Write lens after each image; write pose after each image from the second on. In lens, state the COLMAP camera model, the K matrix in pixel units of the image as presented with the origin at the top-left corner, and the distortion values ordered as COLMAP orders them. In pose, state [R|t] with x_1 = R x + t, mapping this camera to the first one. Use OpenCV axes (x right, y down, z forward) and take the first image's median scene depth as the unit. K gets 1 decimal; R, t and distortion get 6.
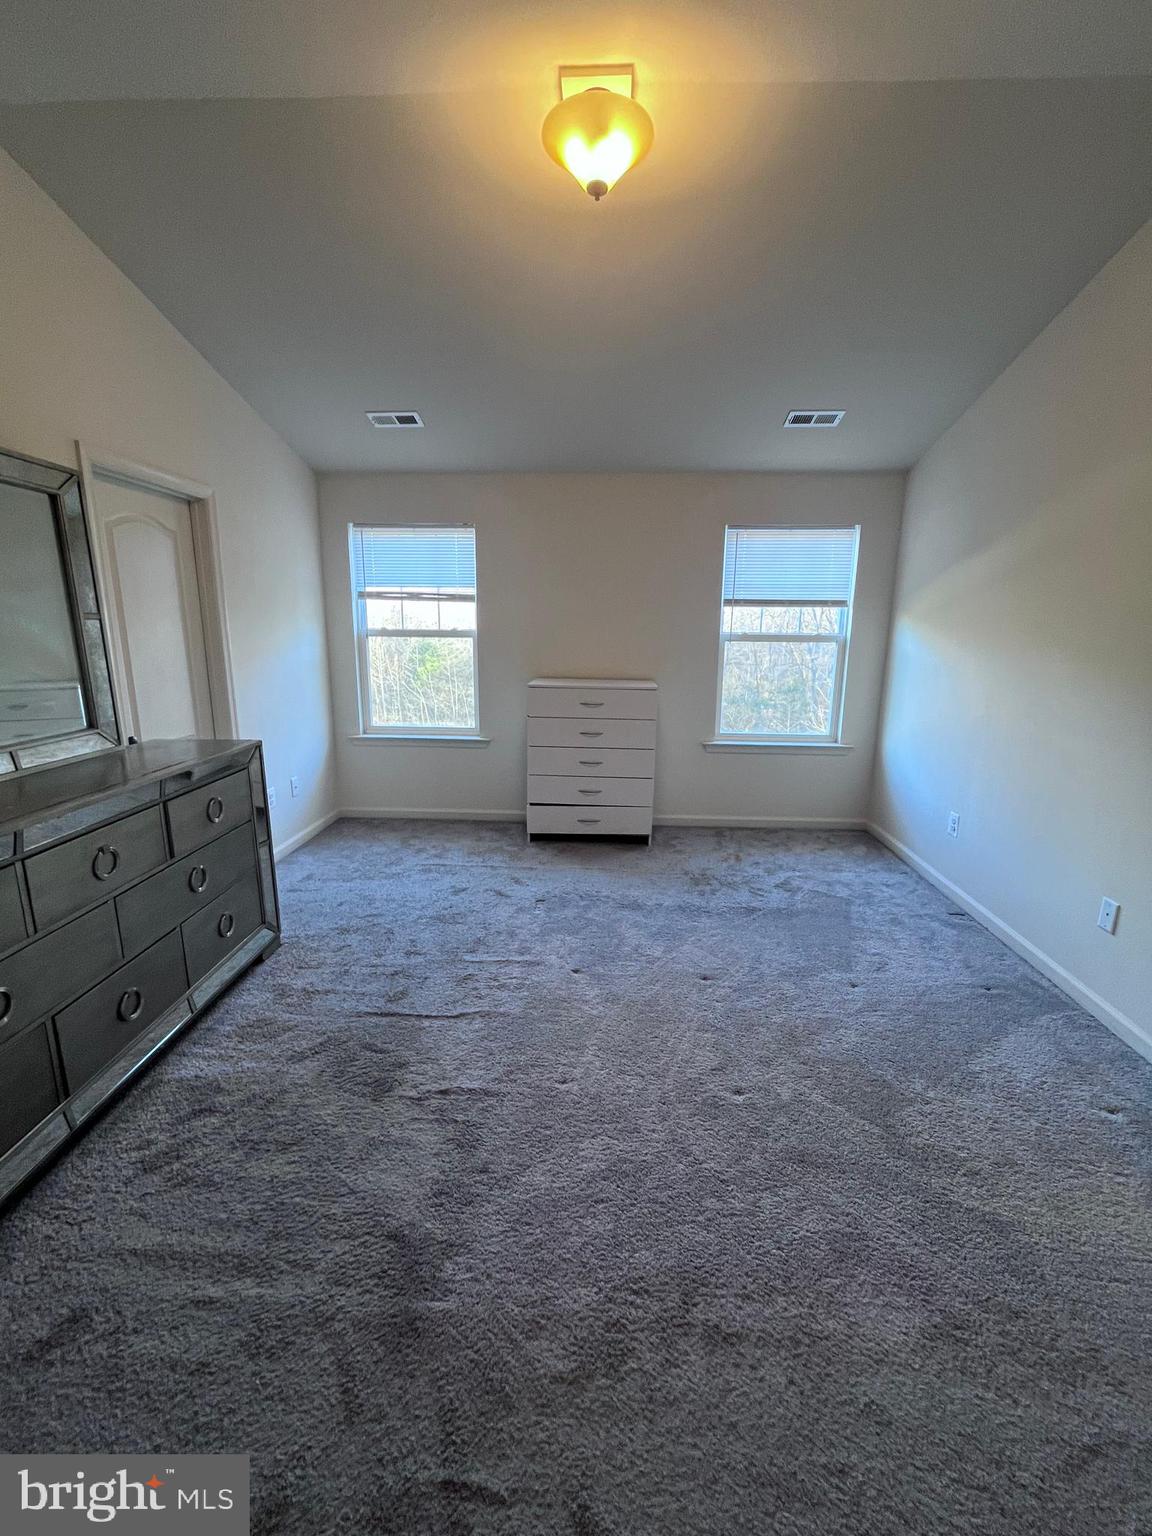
lens RADIAL K [[632.1, 0, 576.0], [0, 632.1, 768.0], [0, 0, 1]] dist [0.000202, 0.000002]
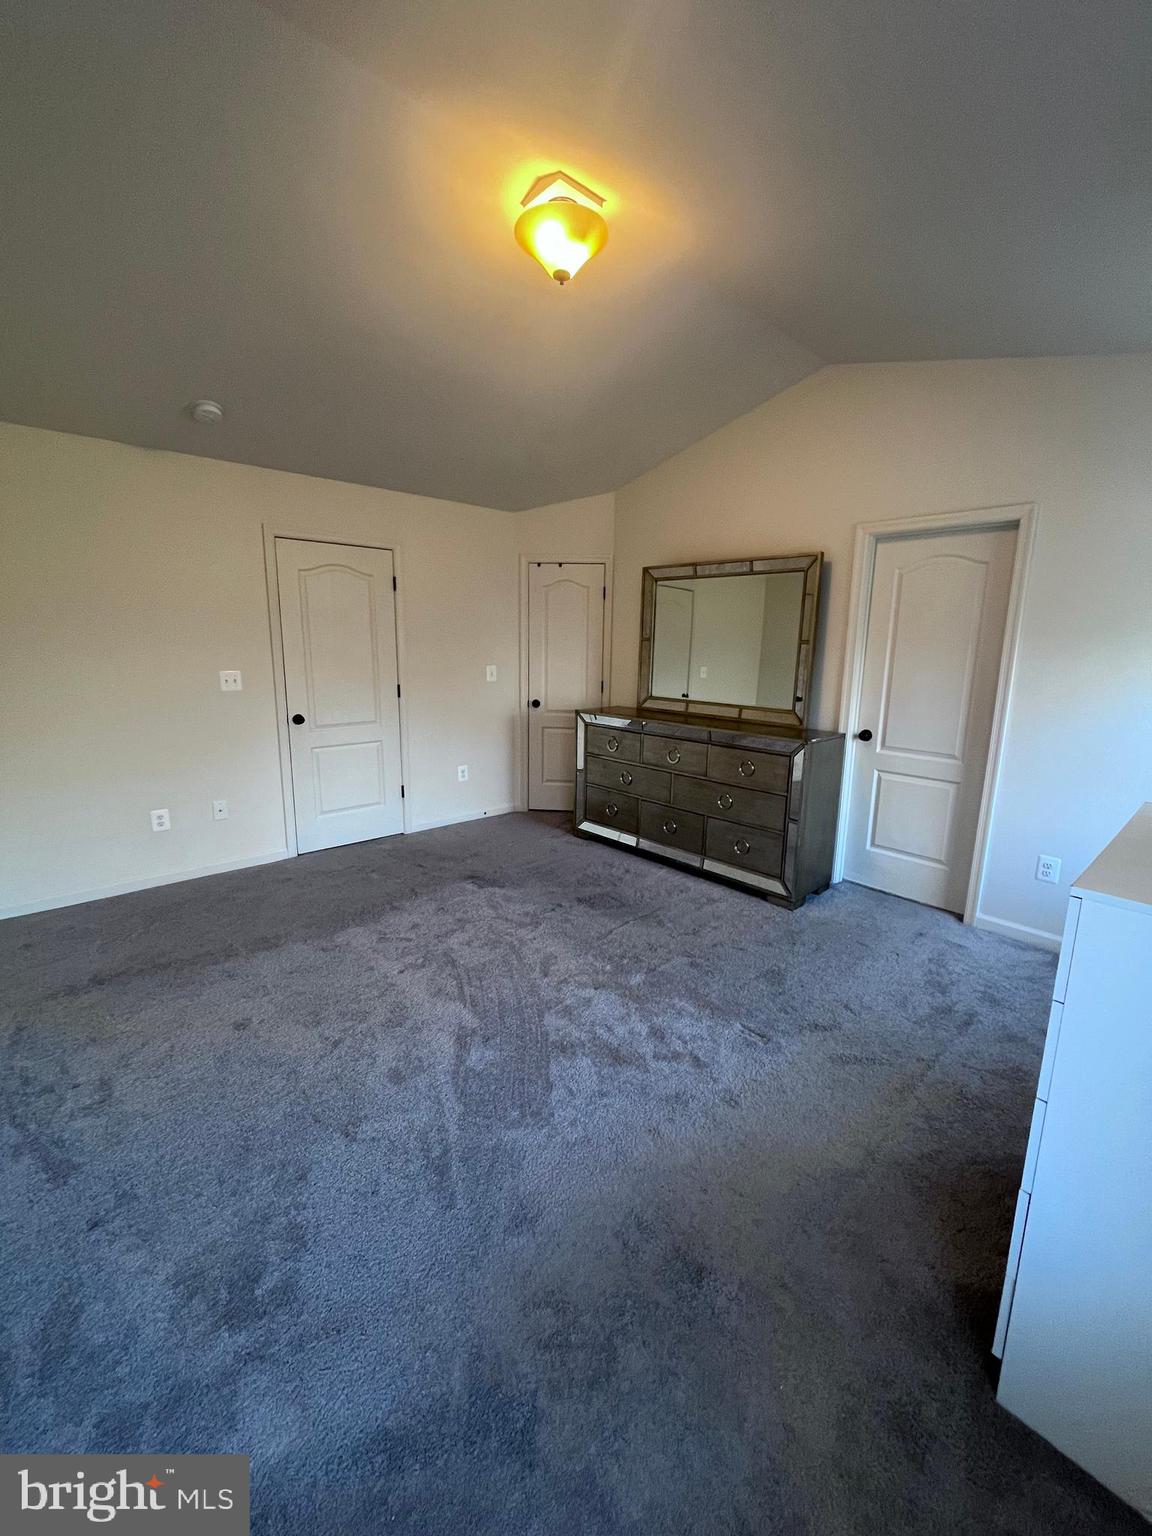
lens RADIAL K [[632.1, 0, 576.0], [0, 632.1, 768.0], [0, 0, 1]] dist [0.000202, 0.000002]
pose [[-0.720859, 0.117964, -0.682969, 0.696778], [-0.168268, 0.926139, 0.337568, -0.348009], [0.672346, 0.358261, -0.647766, 1.578017]]
